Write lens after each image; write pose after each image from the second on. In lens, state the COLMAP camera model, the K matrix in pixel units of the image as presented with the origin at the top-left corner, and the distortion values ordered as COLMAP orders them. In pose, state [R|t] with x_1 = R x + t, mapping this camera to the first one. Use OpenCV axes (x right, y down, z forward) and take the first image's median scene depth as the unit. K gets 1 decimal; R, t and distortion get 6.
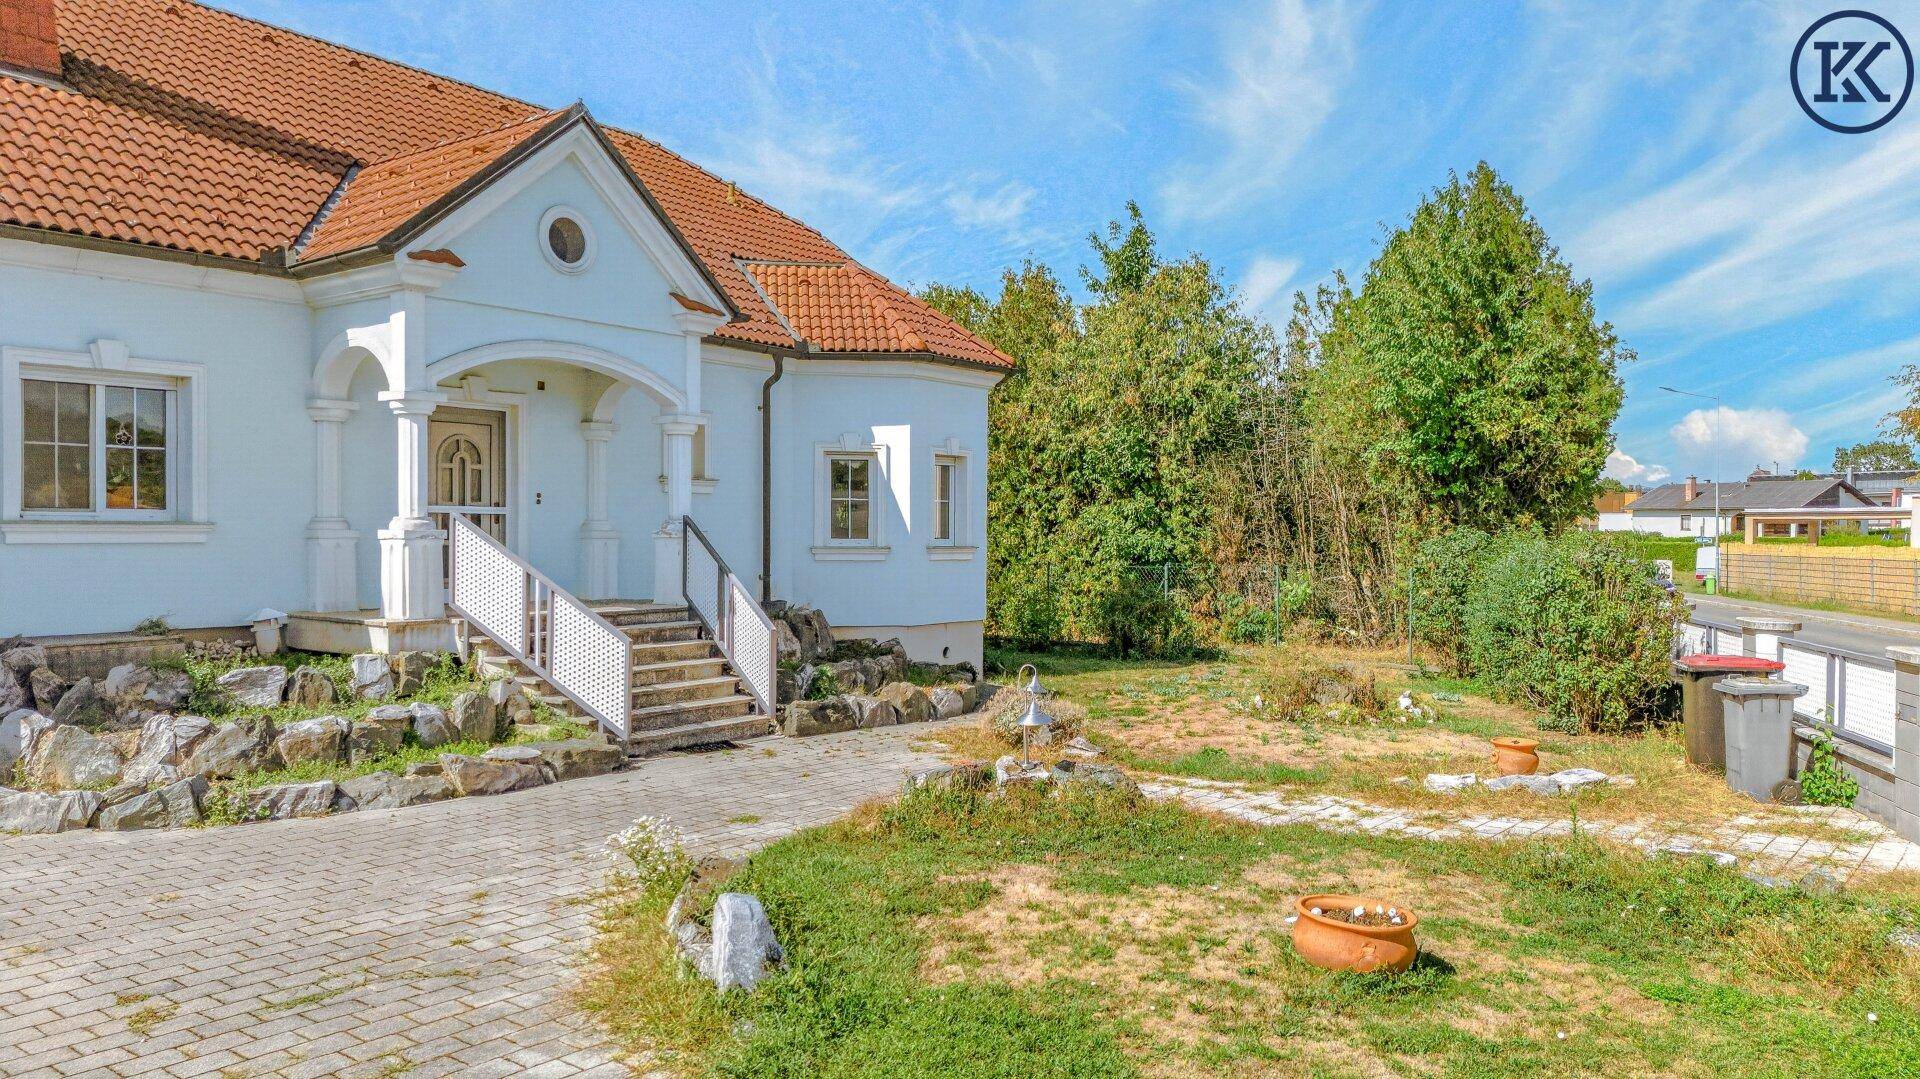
lens RADIAL K [[1412.5, 0, 956.6], [0, 1412.5, 537.8], [0, 0, 1]] dist [0.075649, -0.002157]
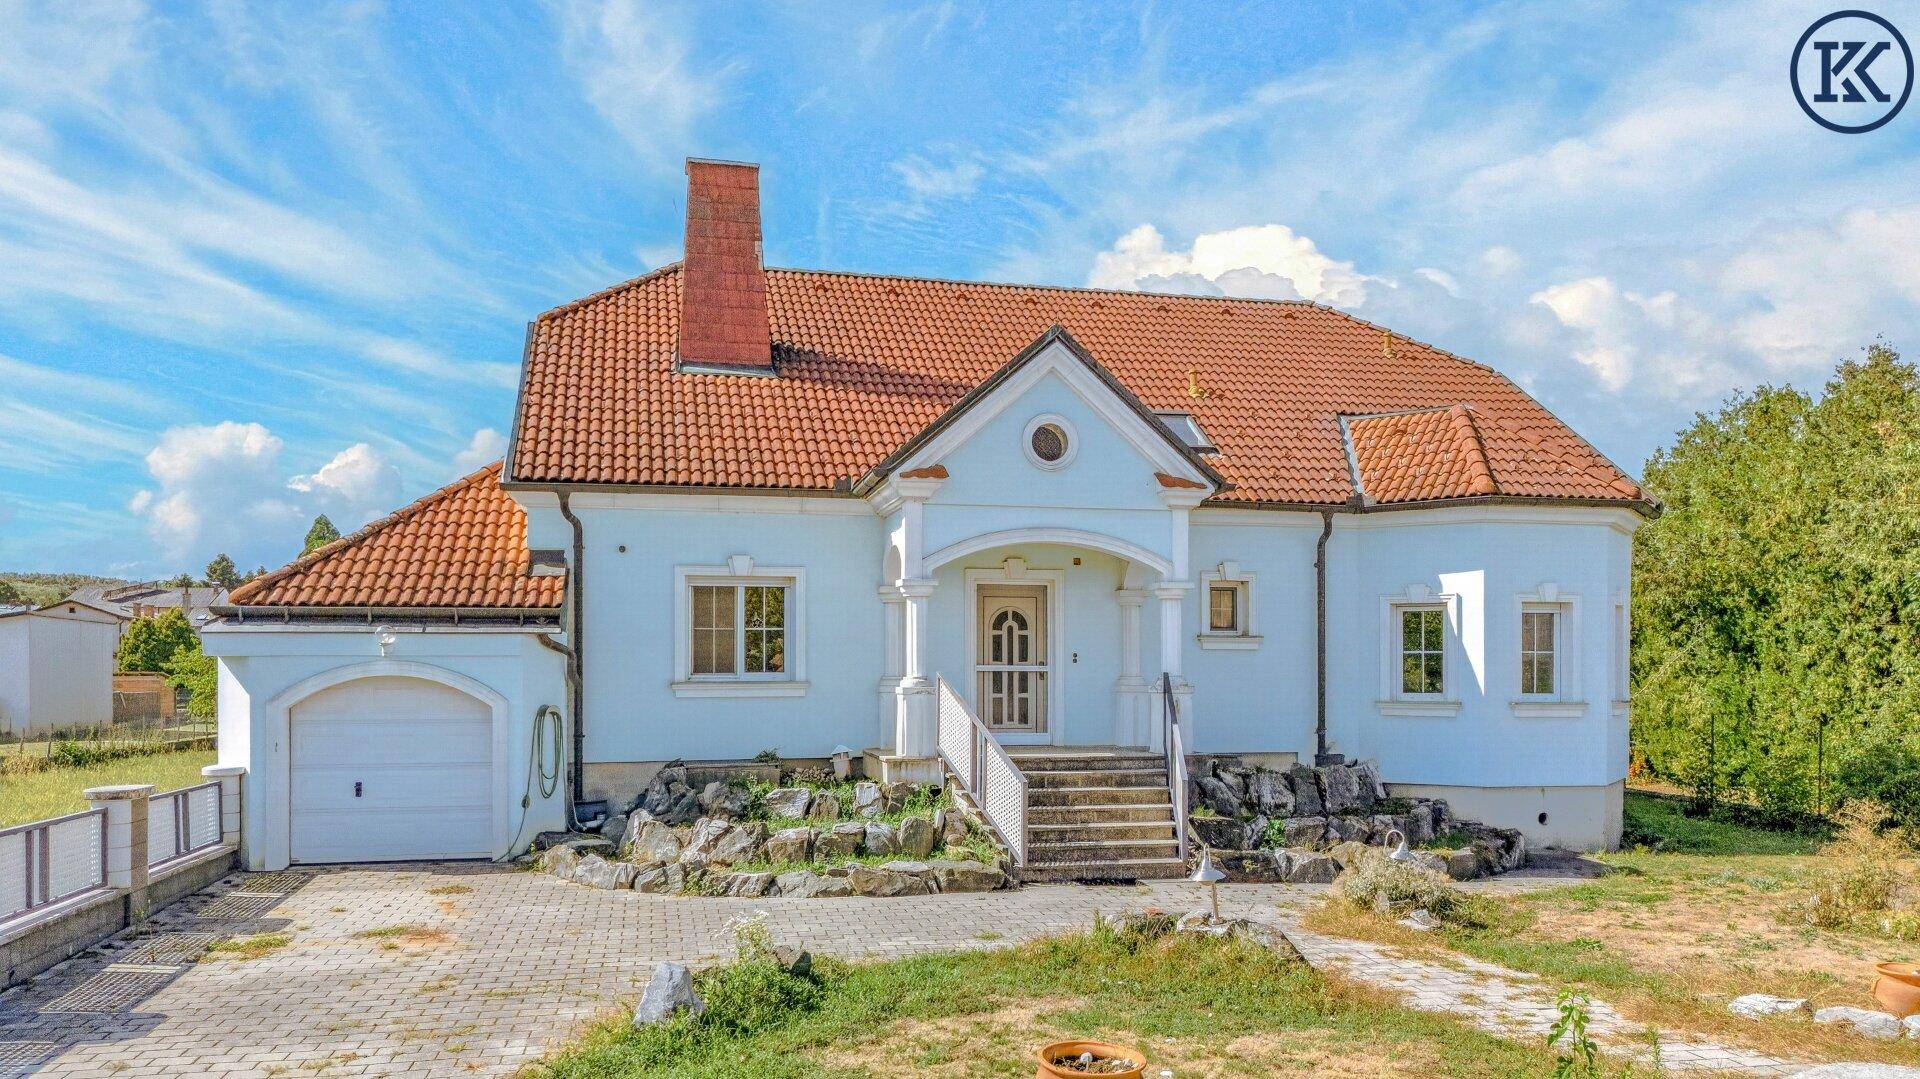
lens RADIAL K [[1439.9, 0, 954.8], [0, 1439.9, 644.9], [0, 0, 1]] dist [0.227209, -0.270162]
pose [[0.769383, -0.014840, -0.638615, 0.474062], [0.000357, 0.999740, -0.022802, -0.014010], [0.638787, 0.017315, 0.769189, 0.031883]]
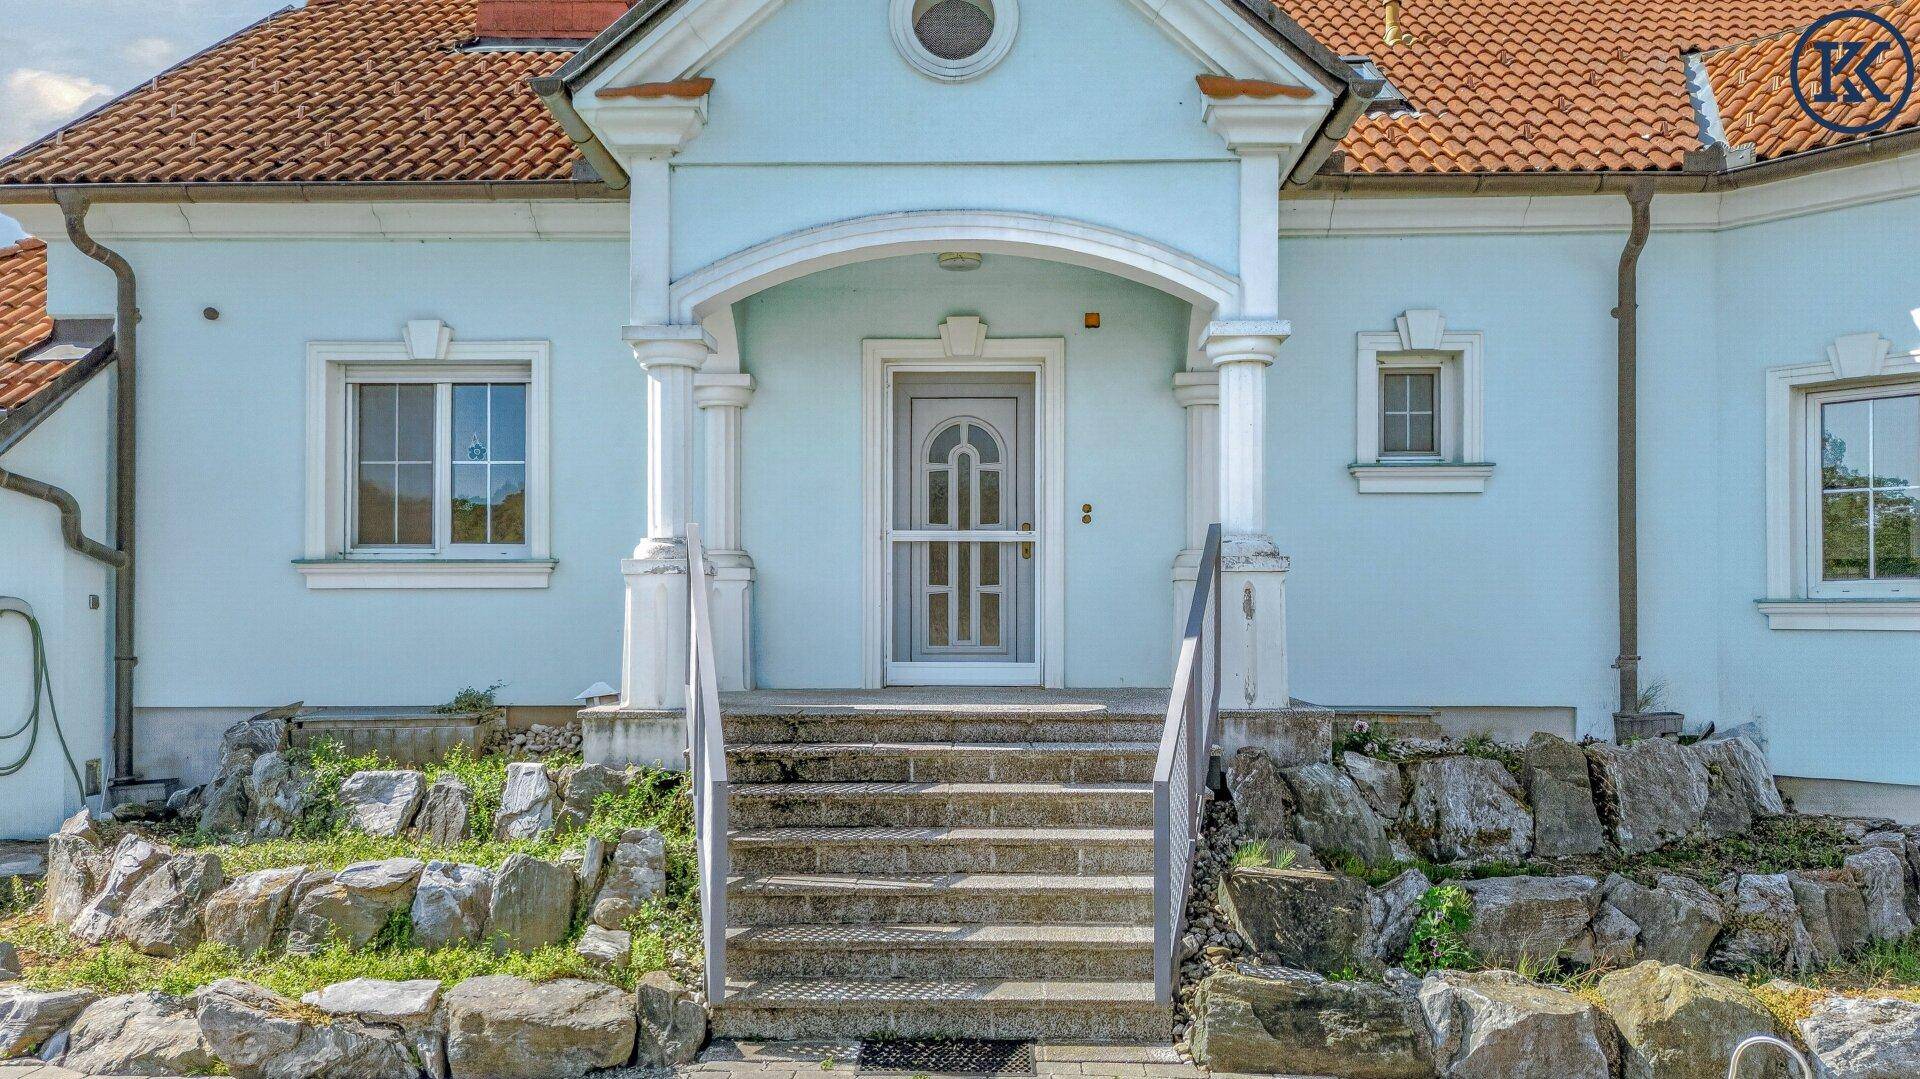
lens RADIAL K [[1393.7, 0, 964.6], [0, 1393.7, 589.2], [0, 0, 1]] dist [0.060669, -0.000447]
pose [[0.587928, -0.019076, -0.808688, 0.169844], [-0.000994, 0.999704, -0.024305, 0.021171], [0.808912, 0.015094, 0.587735, 0.764276]]
